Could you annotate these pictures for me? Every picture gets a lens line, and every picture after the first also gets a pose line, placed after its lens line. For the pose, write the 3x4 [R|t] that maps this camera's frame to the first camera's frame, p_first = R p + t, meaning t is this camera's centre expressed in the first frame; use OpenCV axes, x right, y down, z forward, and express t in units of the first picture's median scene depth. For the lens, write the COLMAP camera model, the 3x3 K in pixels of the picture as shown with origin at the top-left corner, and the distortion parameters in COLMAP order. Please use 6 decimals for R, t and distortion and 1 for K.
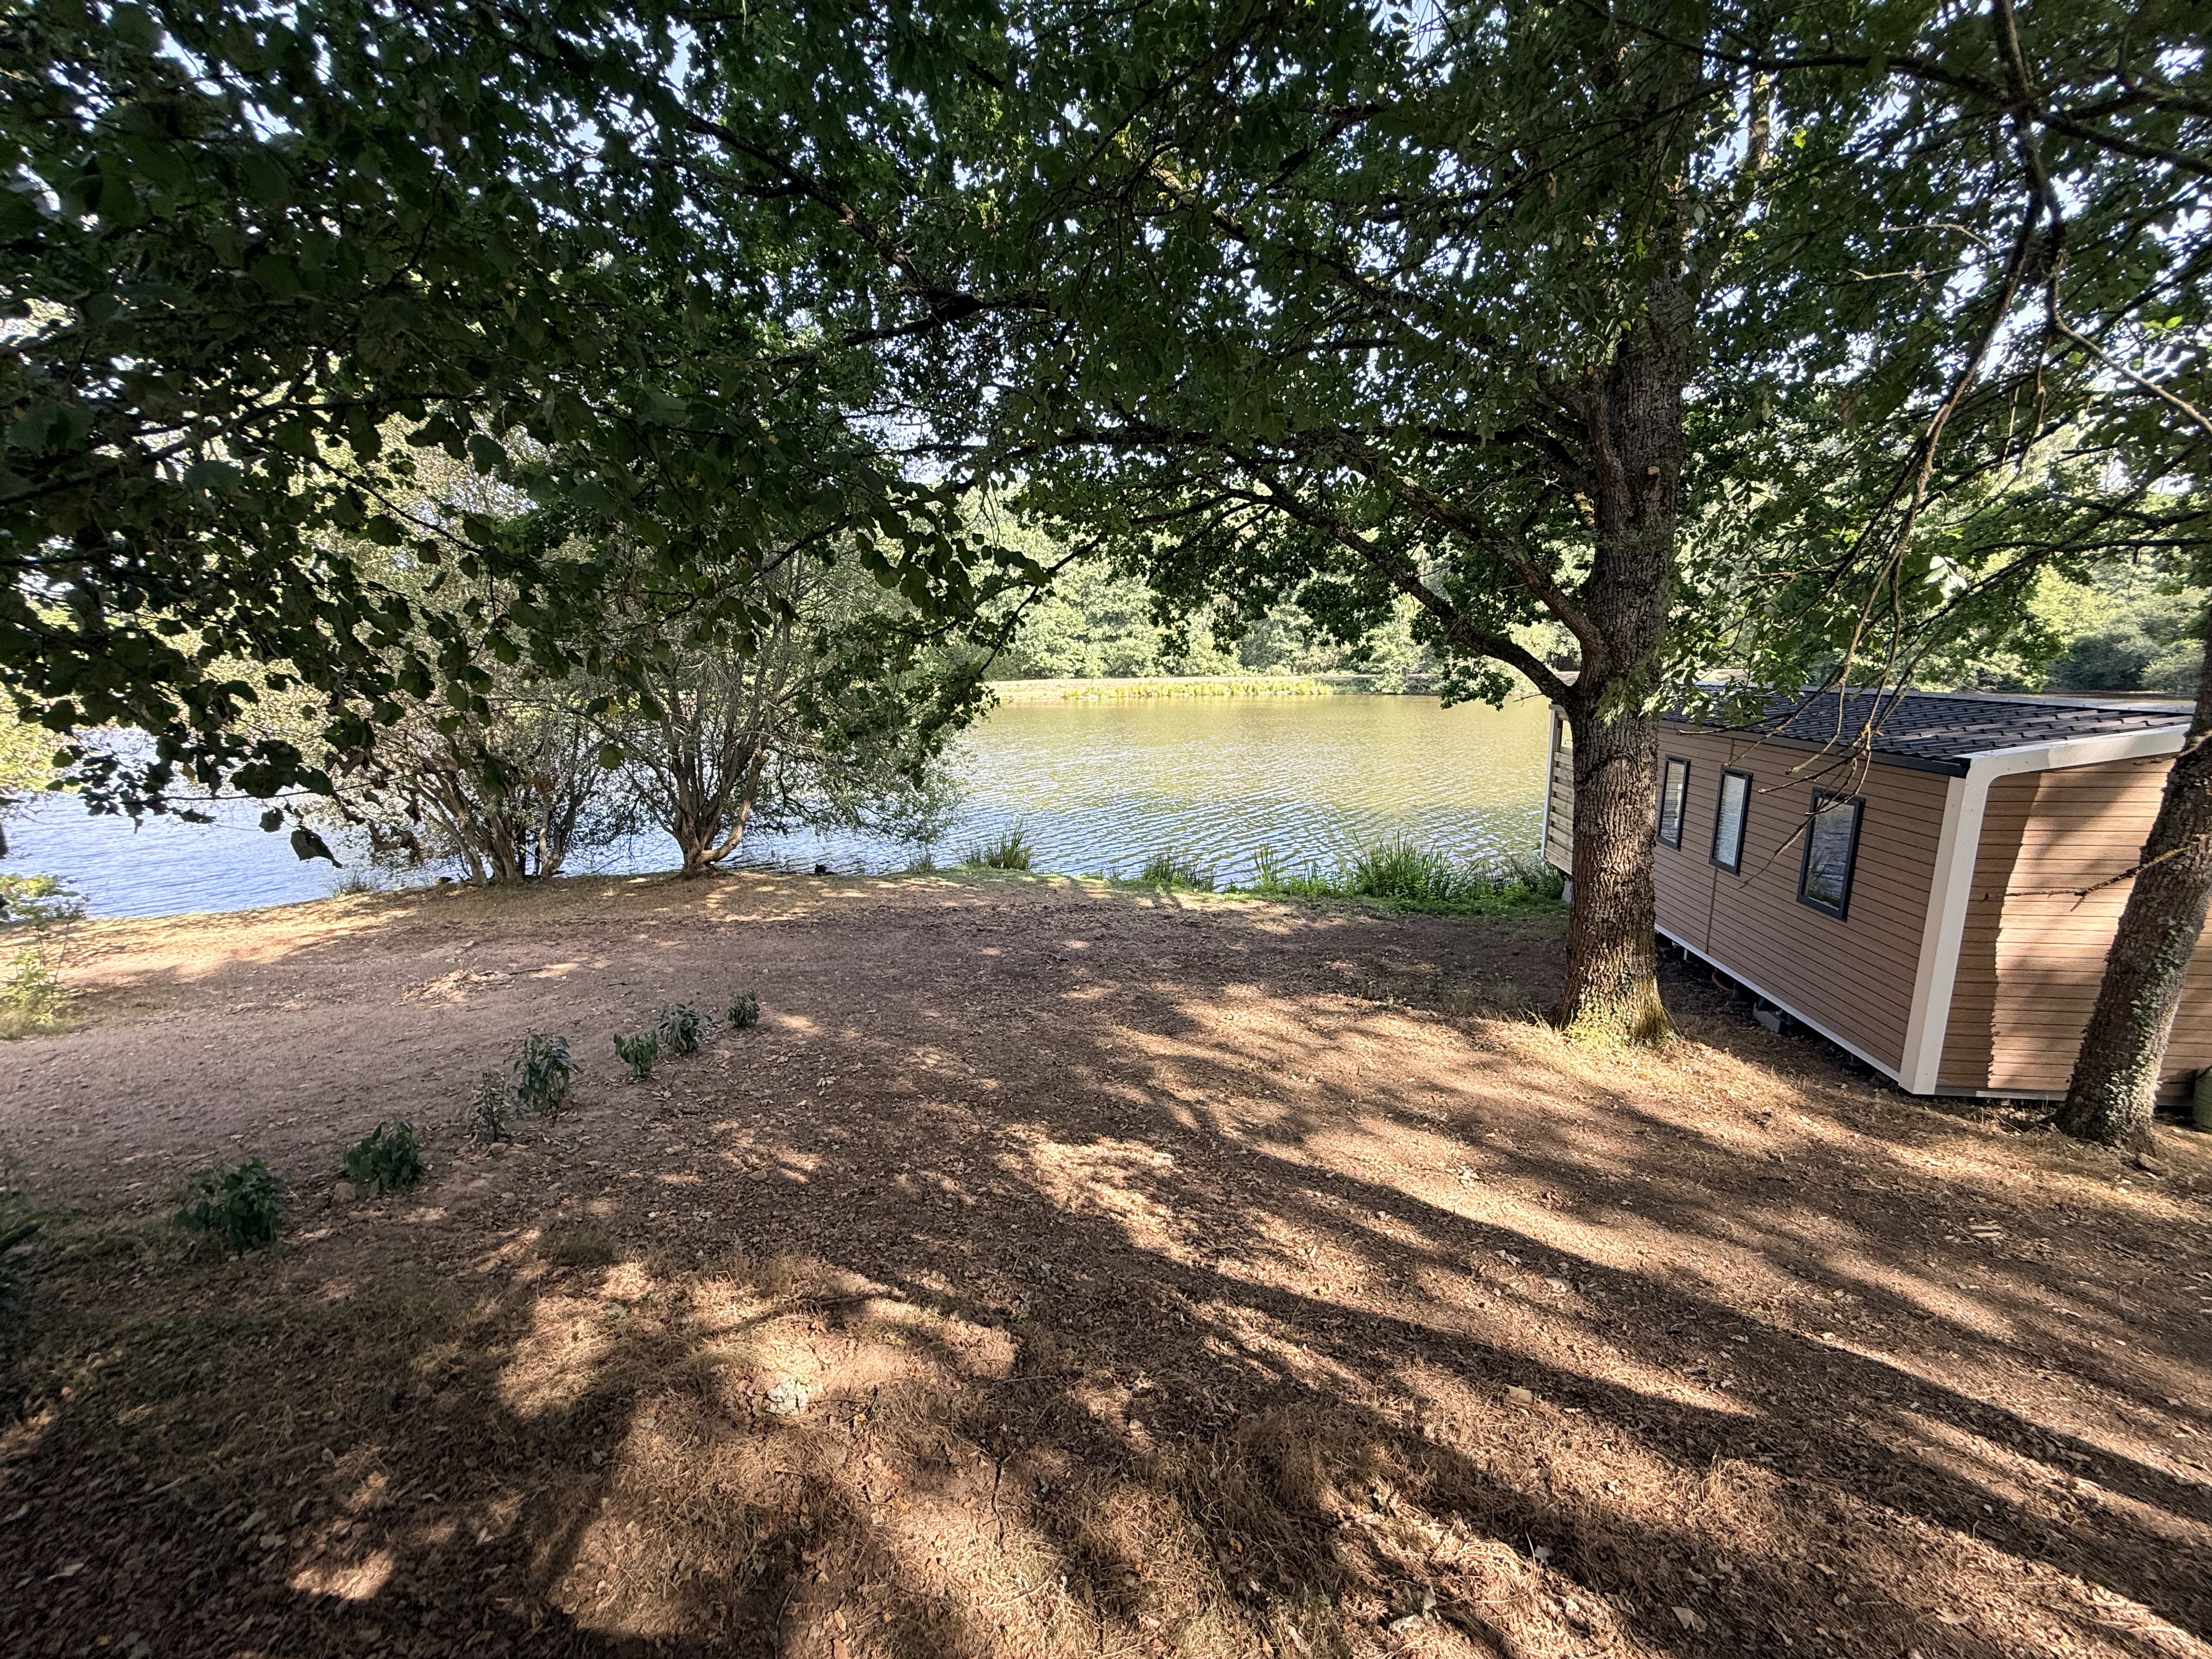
lens RADIAL K [[882.1, 0, 1108.9], [0, 882.1, 820.0], [0, 0, 1]] dist [-0.007479, -0.000558]
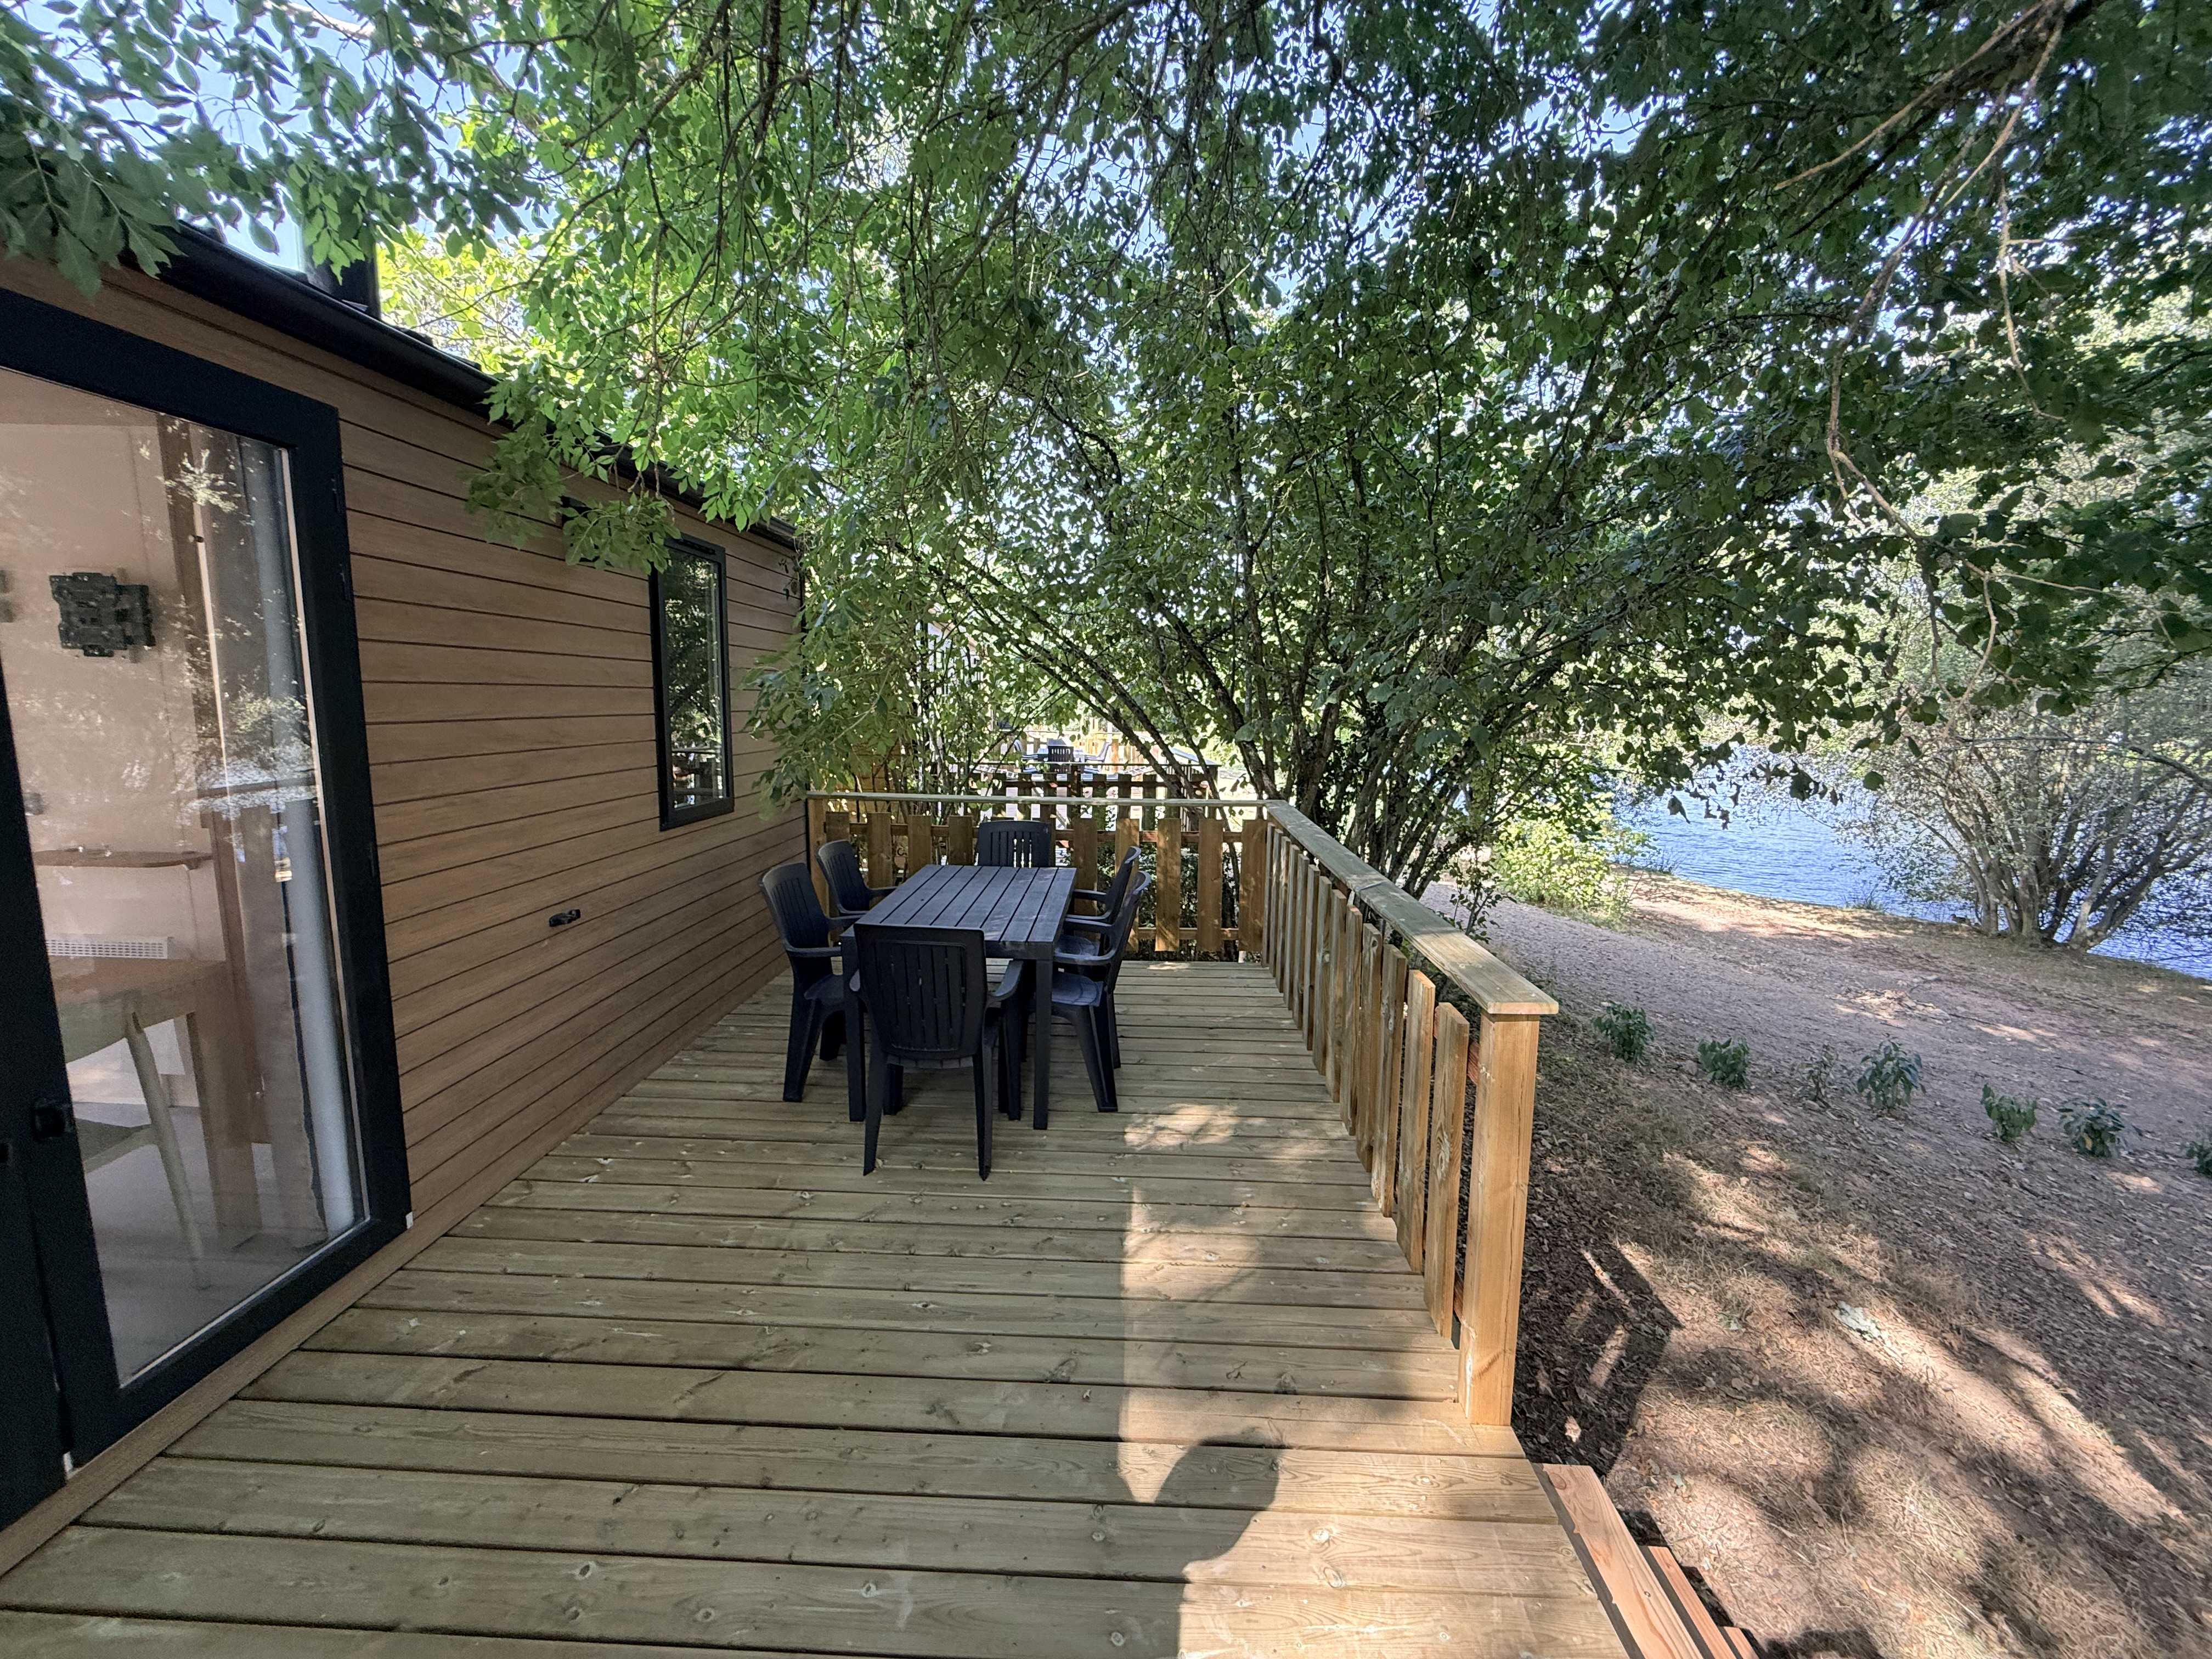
lens RADIAL K [[882.1, 0, 1104.7], [0, 882.1, 820.5], [0, 0, 1]] dist [-0.007479, -0.000558]
pose [[0.073772, 0.149902, -0.985945, 0.281715], [-0.185538, 0.973441, 0.134119, 0.011187], [0.979864, 0.173036, 0.099625, -0.105240]]
